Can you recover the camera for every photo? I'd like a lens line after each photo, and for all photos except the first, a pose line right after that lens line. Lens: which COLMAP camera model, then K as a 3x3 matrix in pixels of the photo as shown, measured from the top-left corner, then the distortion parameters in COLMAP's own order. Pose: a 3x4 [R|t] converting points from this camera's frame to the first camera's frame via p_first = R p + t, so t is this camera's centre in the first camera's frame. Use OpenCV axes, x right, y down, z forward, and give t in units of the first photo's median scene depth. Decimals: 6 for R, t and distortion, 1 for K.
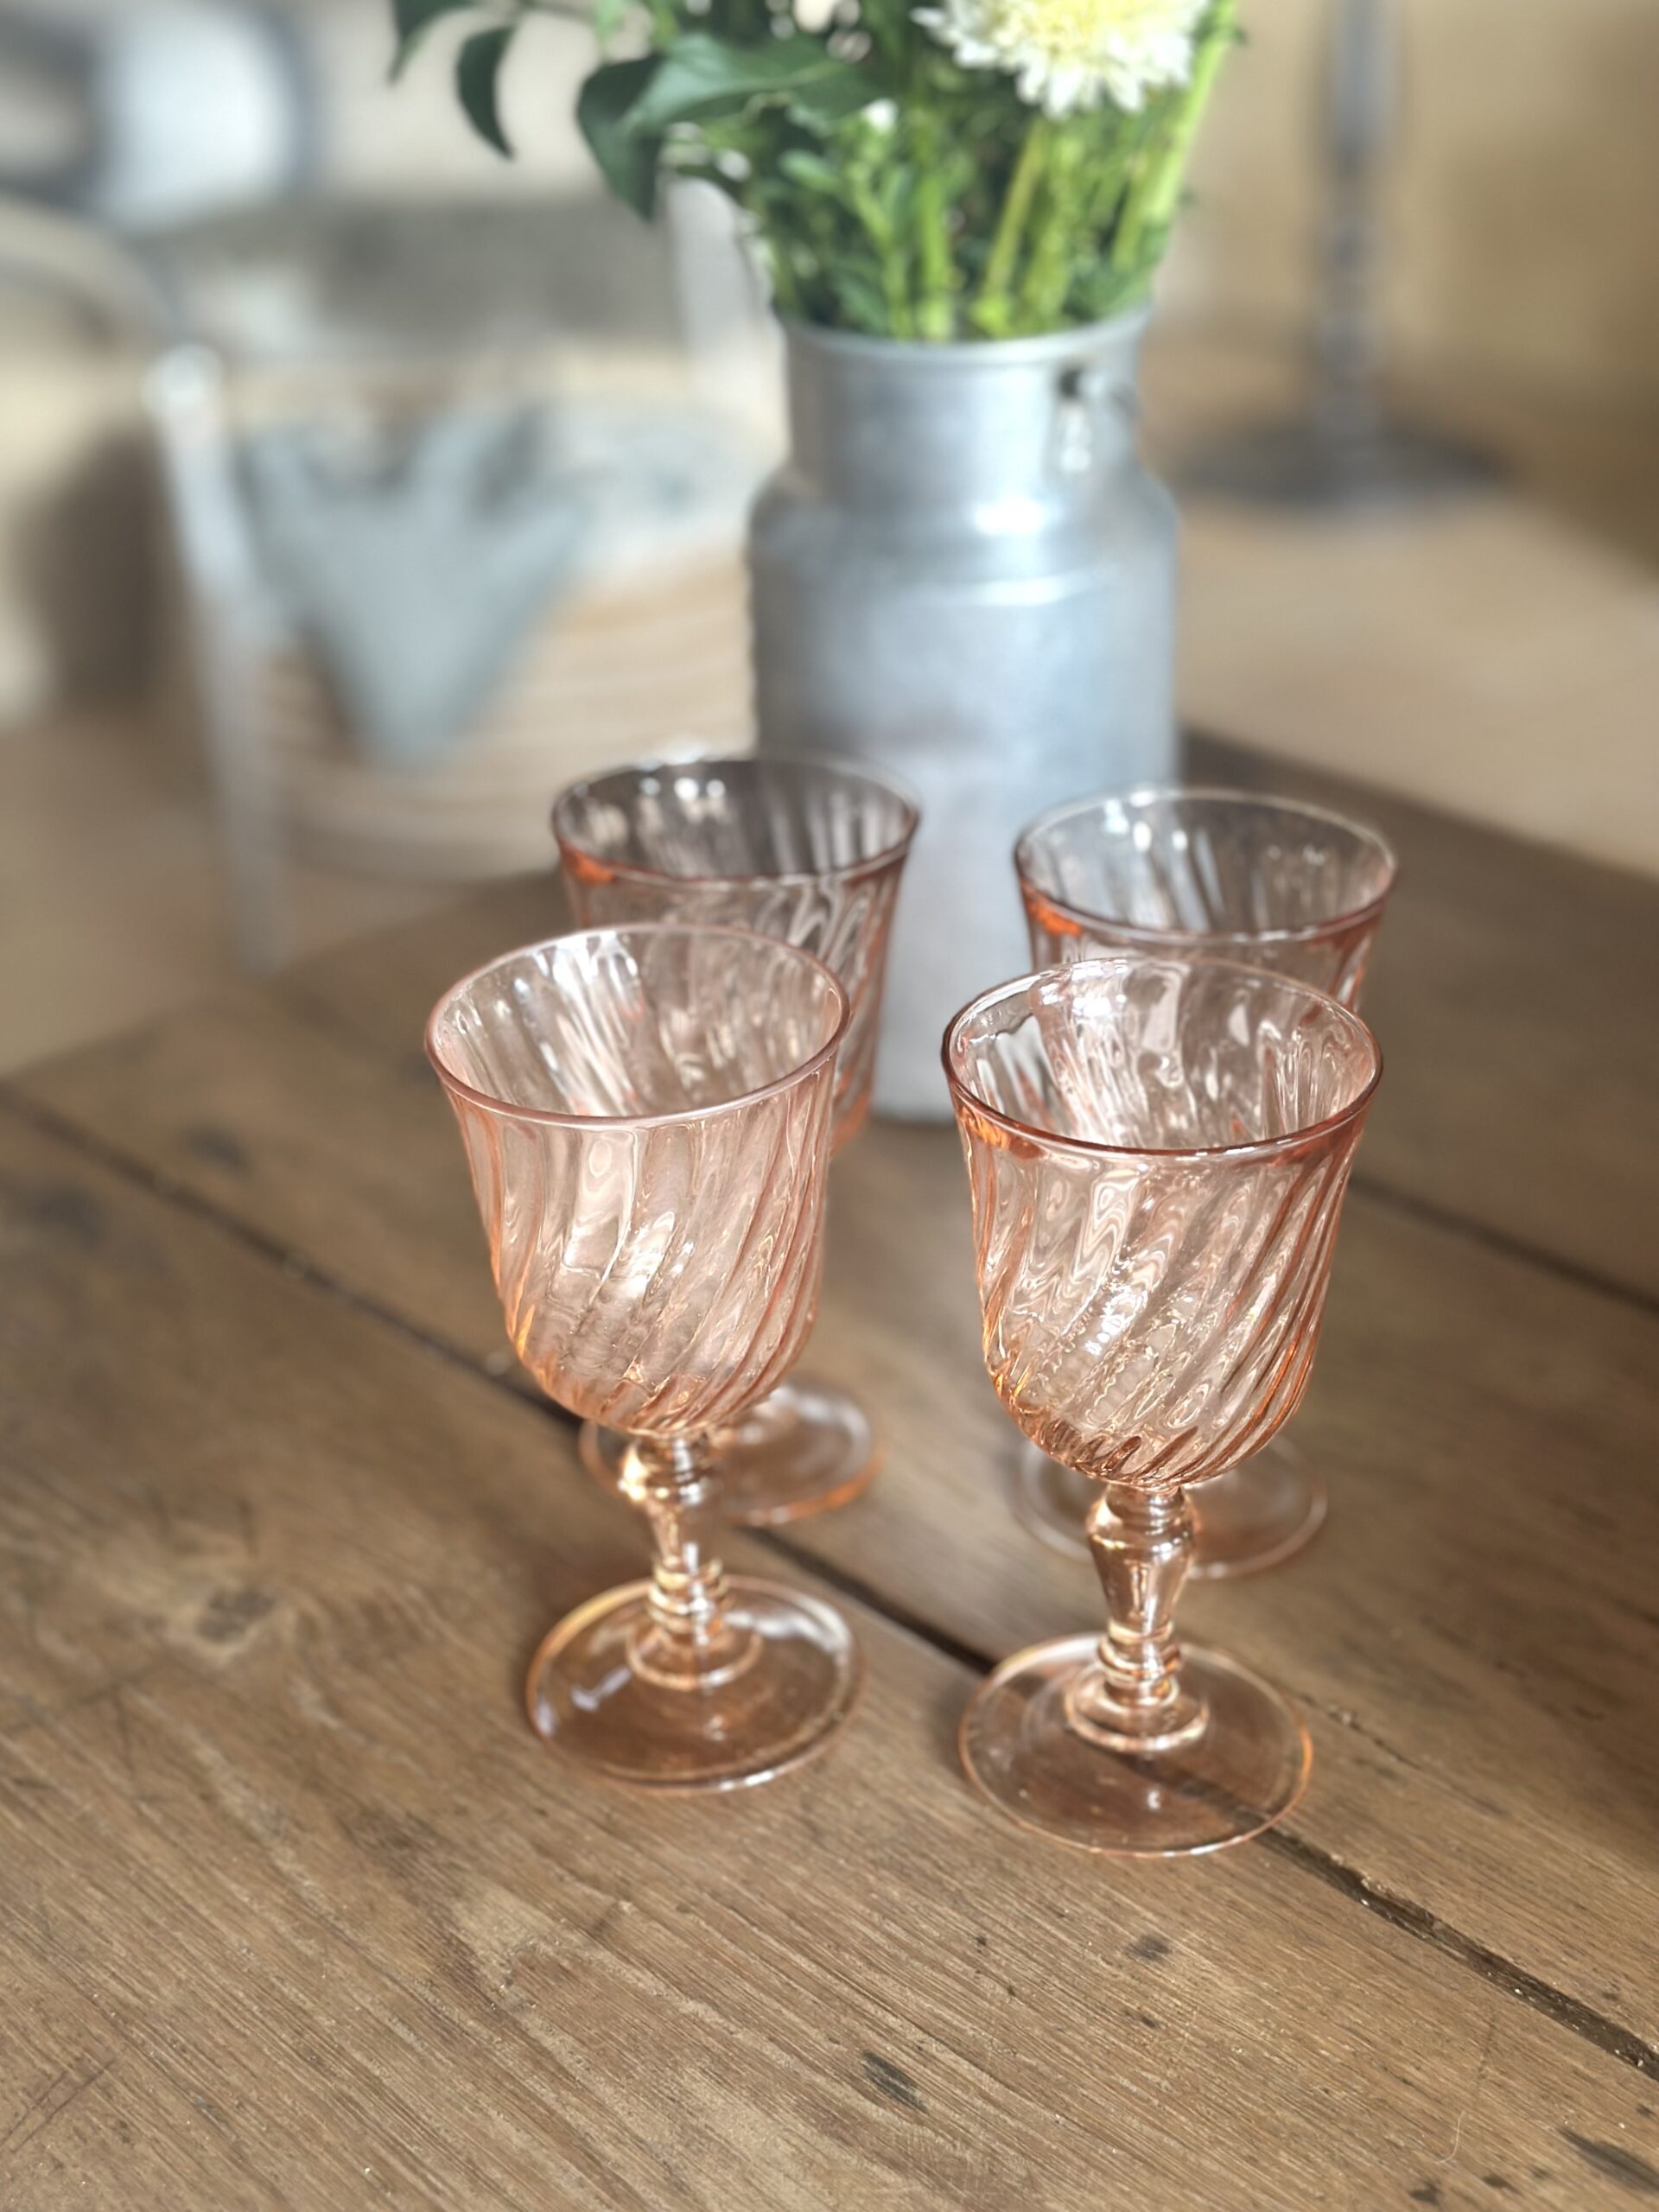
lens RADIAL K [[3427.8, 0, 812.8], [0, 3427.8, 1116.9], [0, 0, 1]] dist [0.137685, 0.000000]
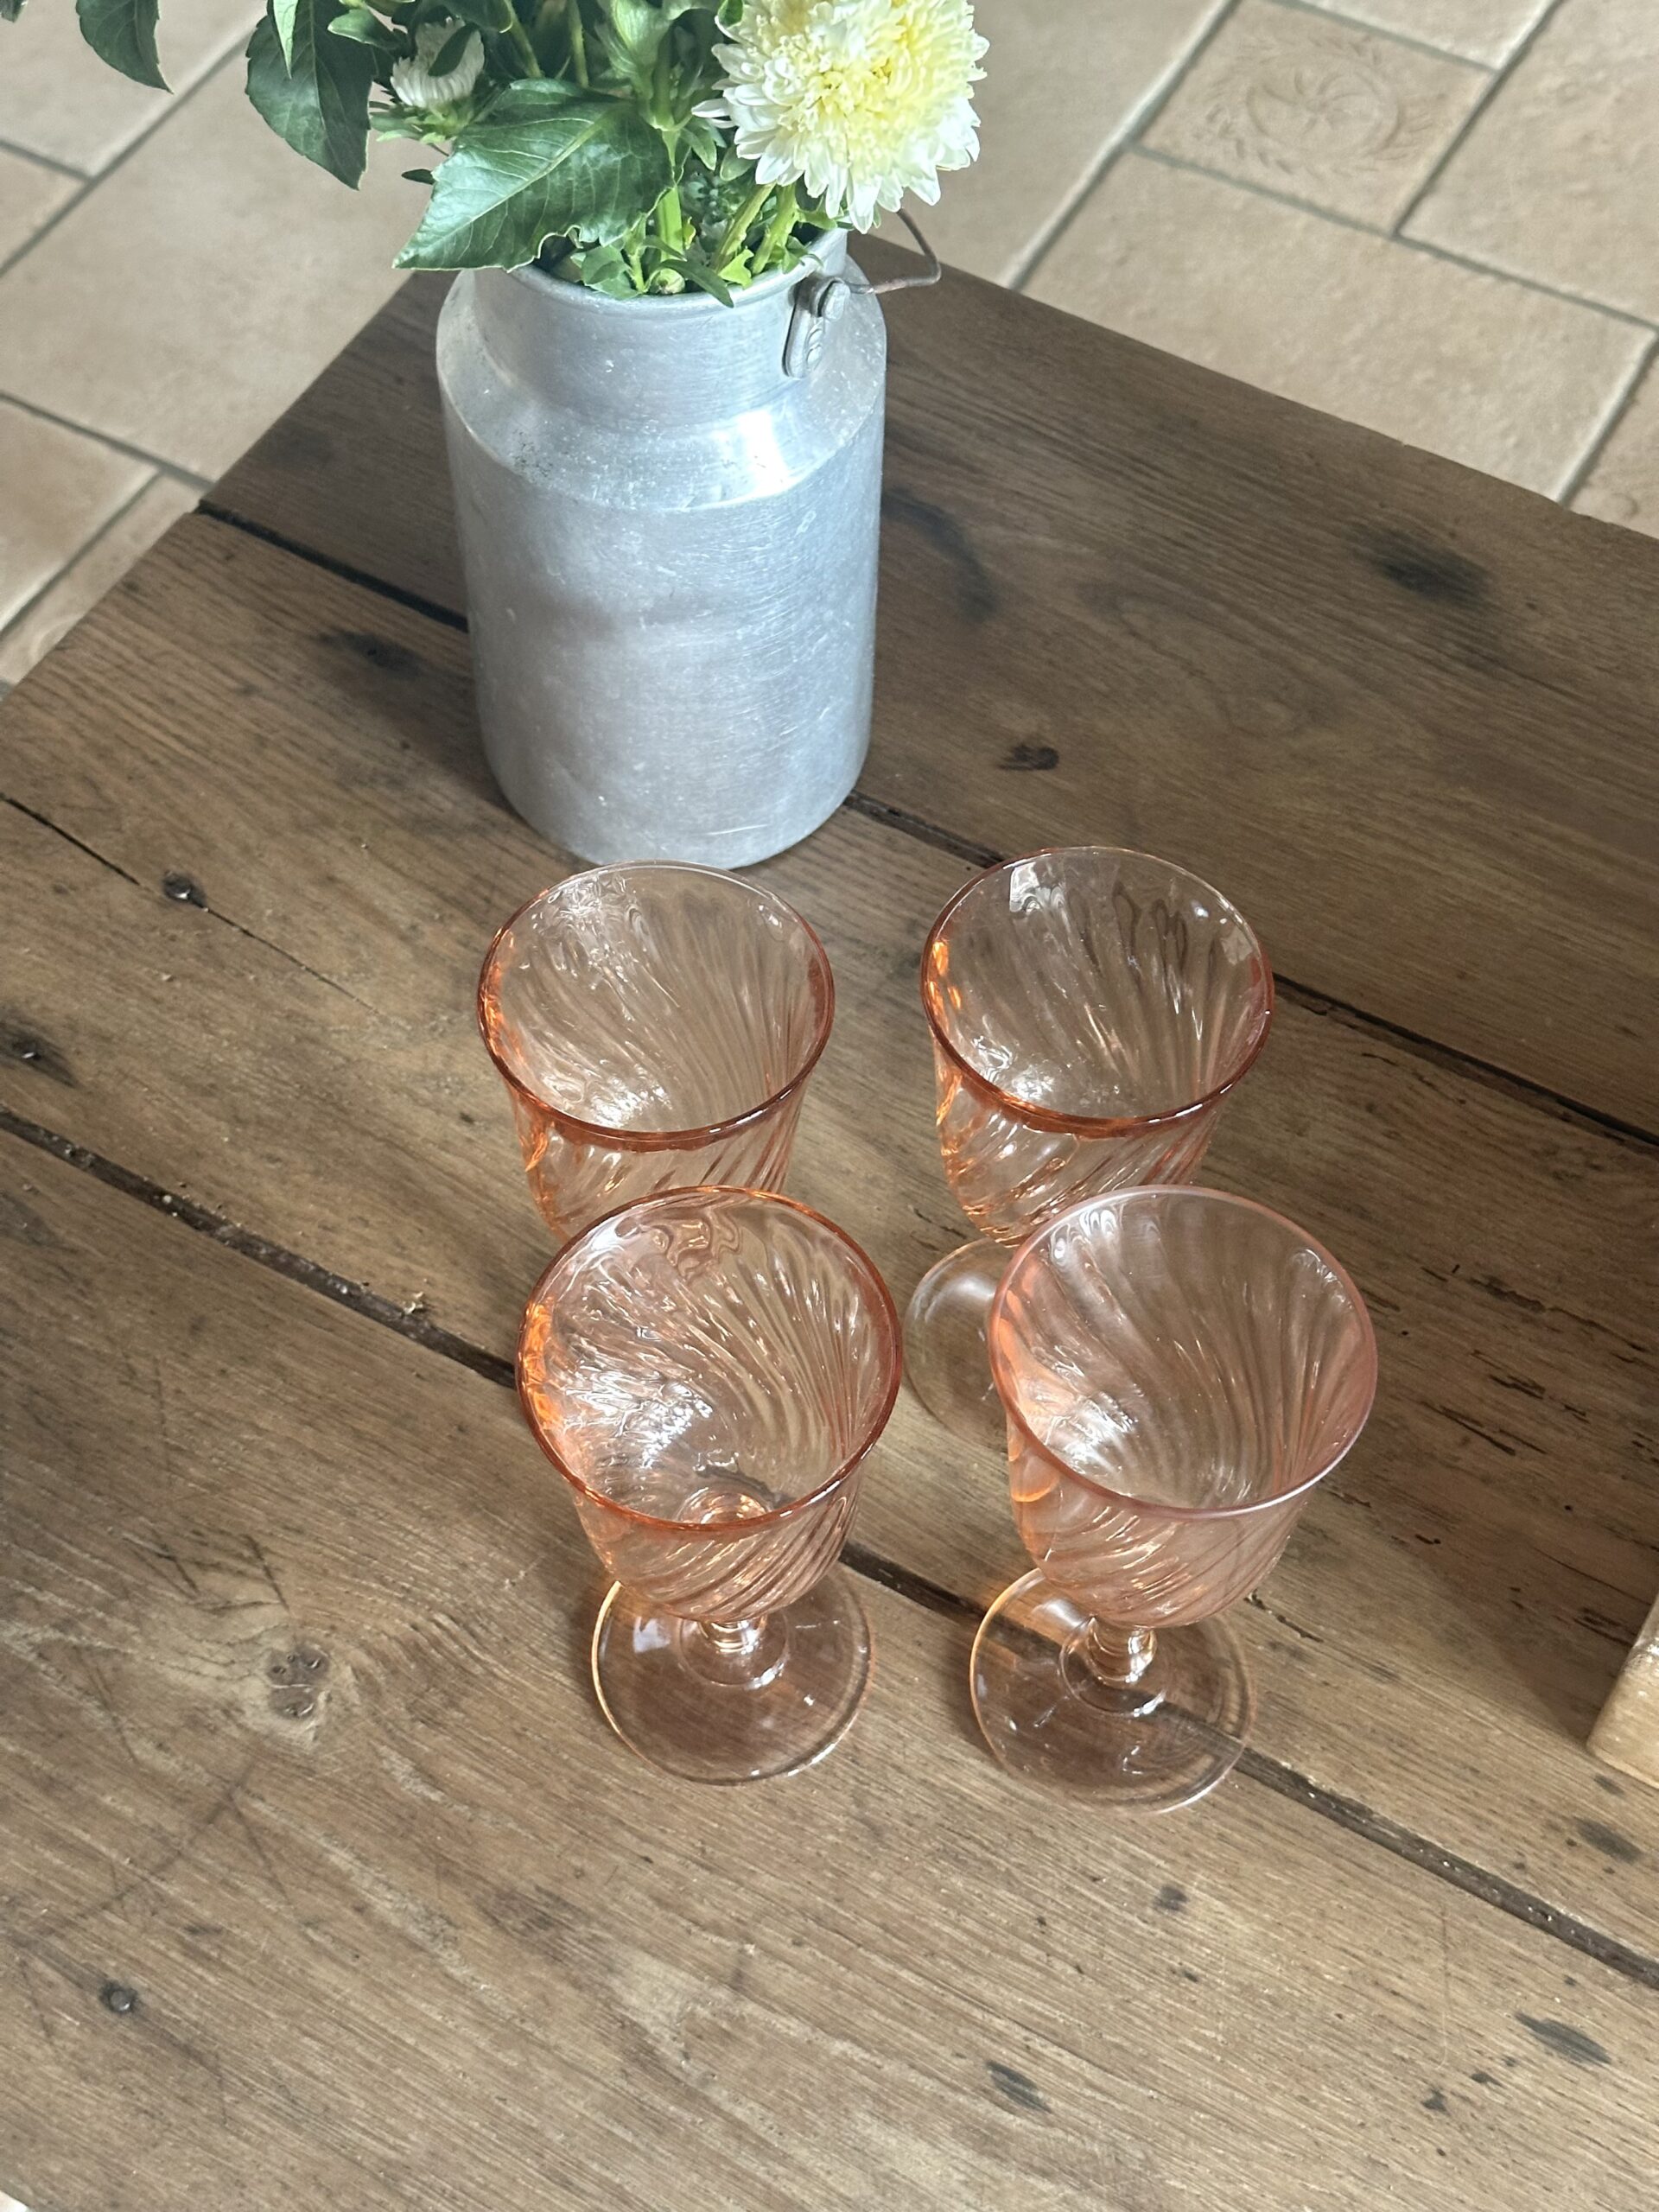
lens RADIAL K [[3170.9, 0, 824.9], [0, 3170.9, 1155.8], [0, 0, 1]] dist [0.128322, 0.000000]
pose [[0.960050, -0.210103, 0.184826, -0.176088], [0.100590, 0.875466, 0.472695, -0.540844], [-0.261124, -0.435219, 0.861626, 0.137765]]
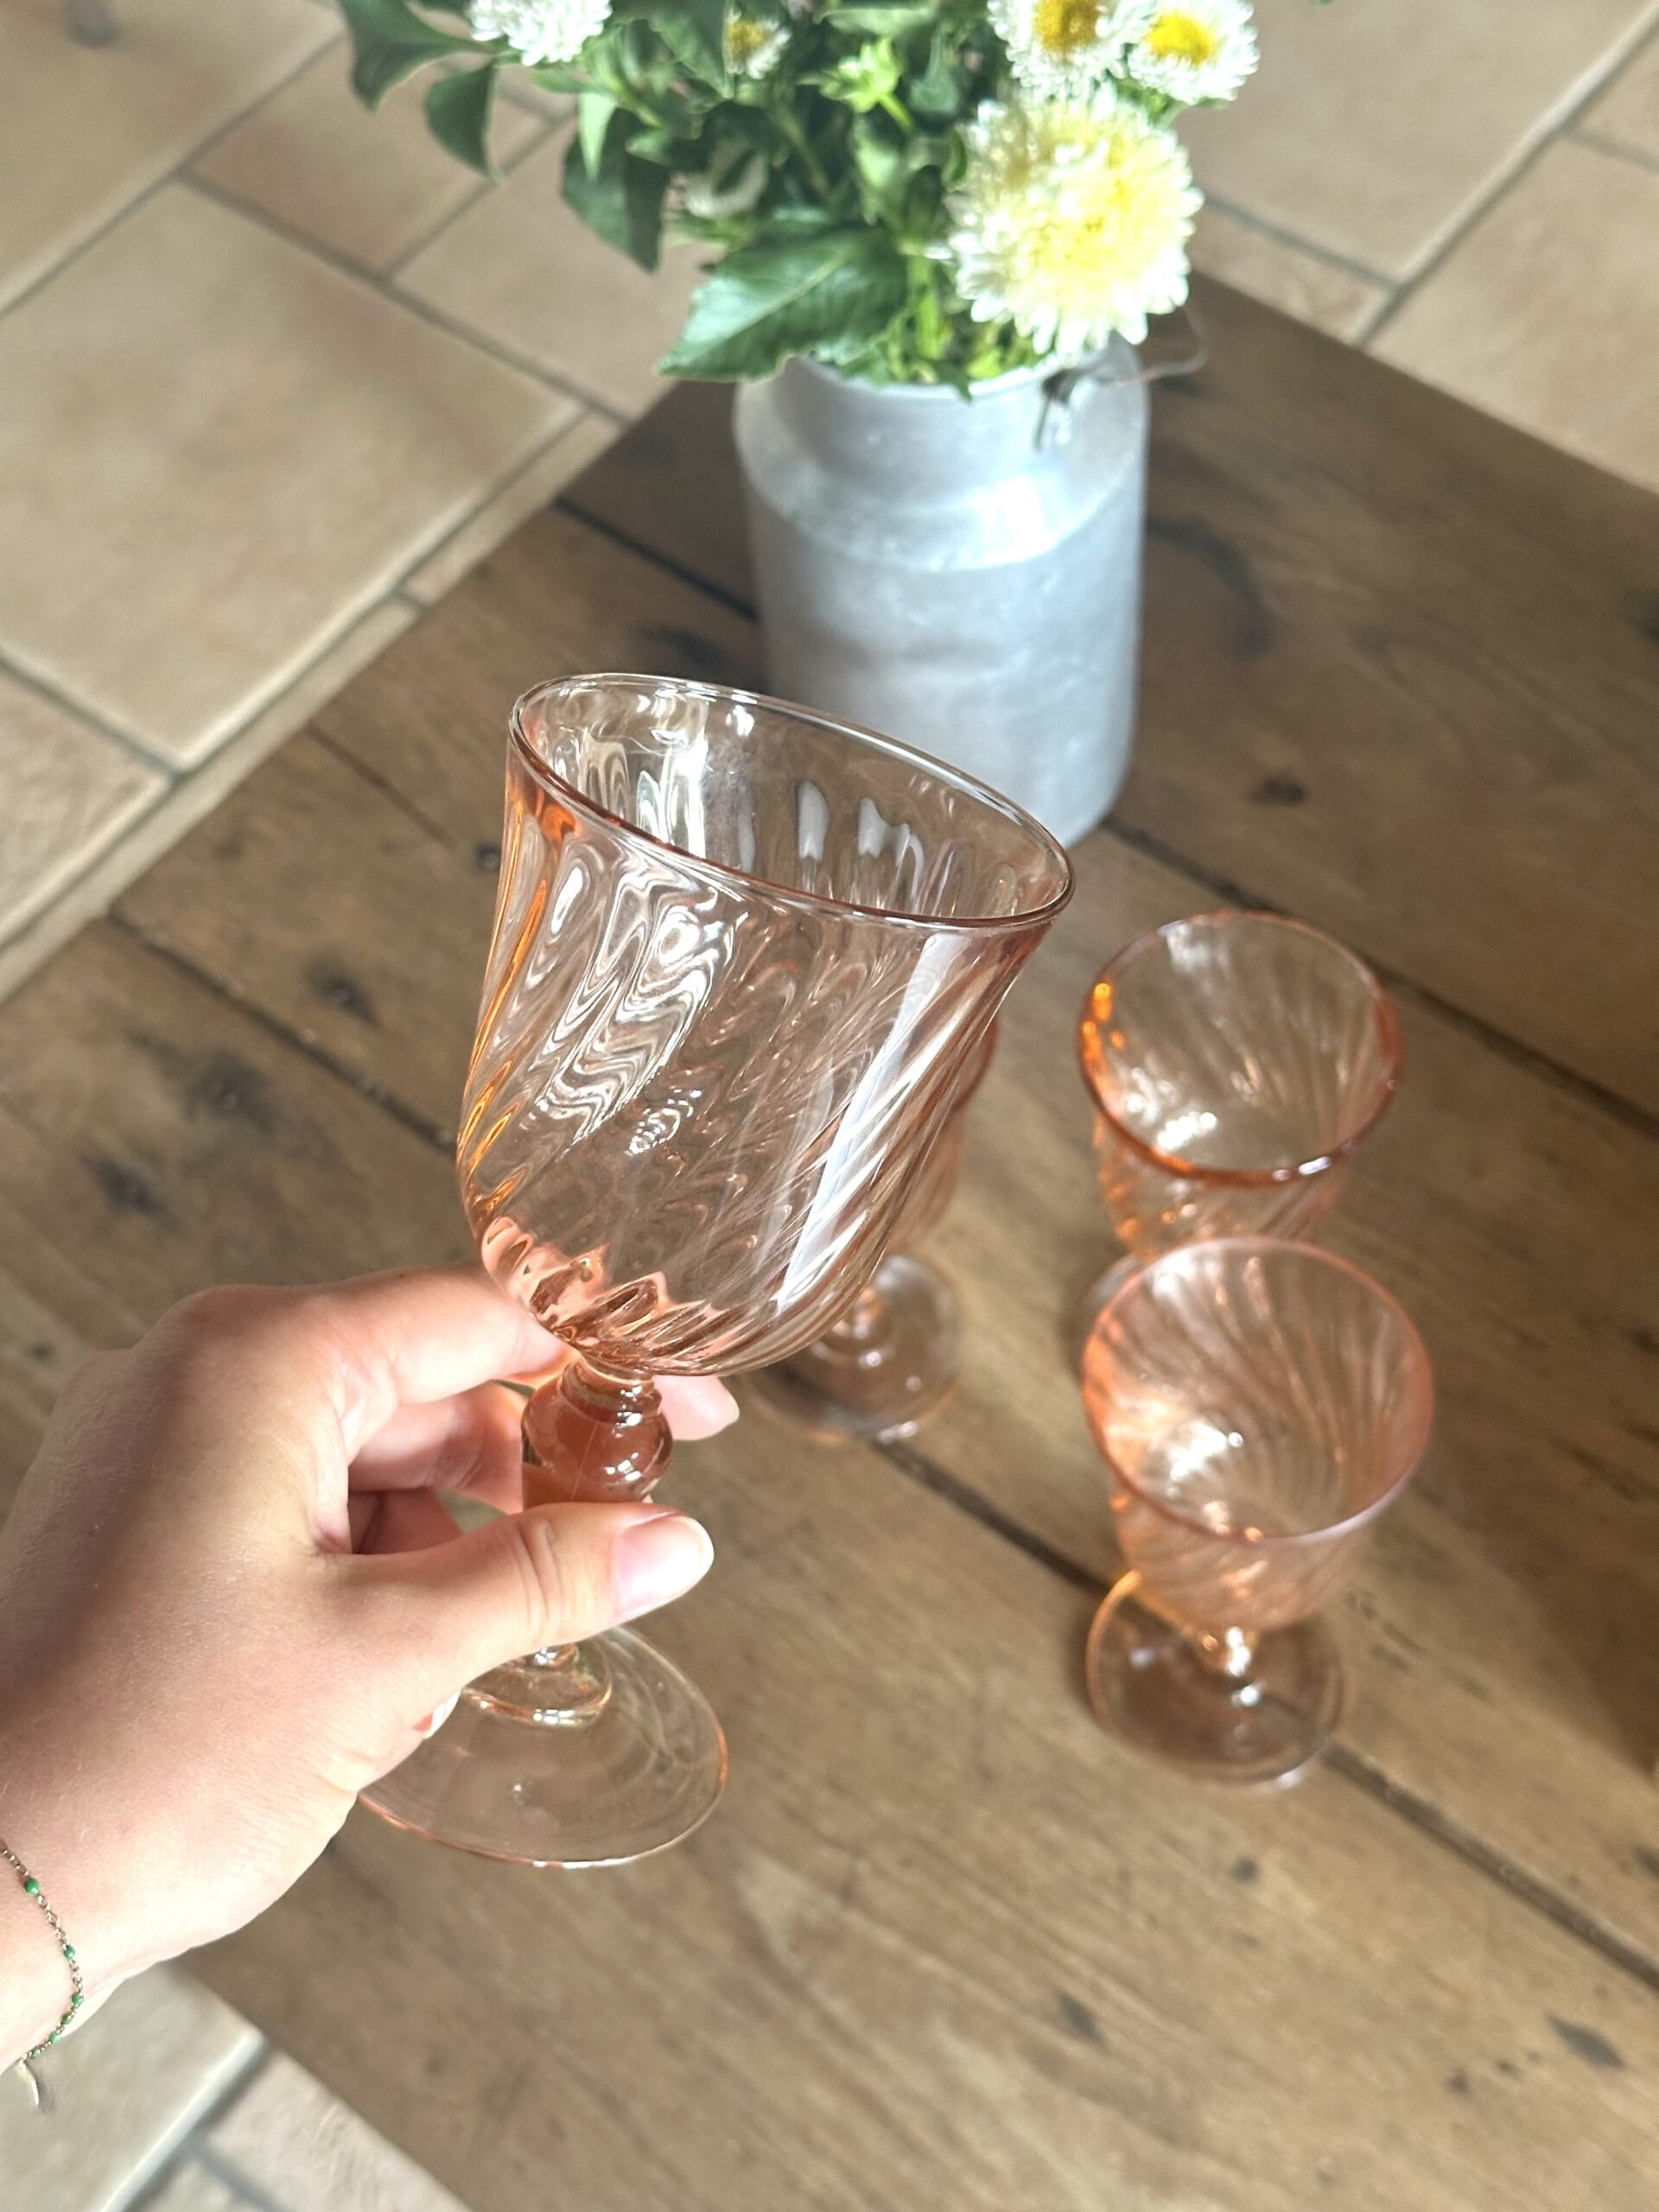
lens RADIAL K [[3170.9, 0, 829.1], [0, 3170.9, 1136.3], [0, 0, 1]] dist [0.128322, 0.000000]
pose [[0.991612, -0.123104, 0.039392, -0.080046], [0.088140, 0.866946, 0.490547, -0.638114], [-0.094539, -0.482960, 0.870524, 0.033574]]
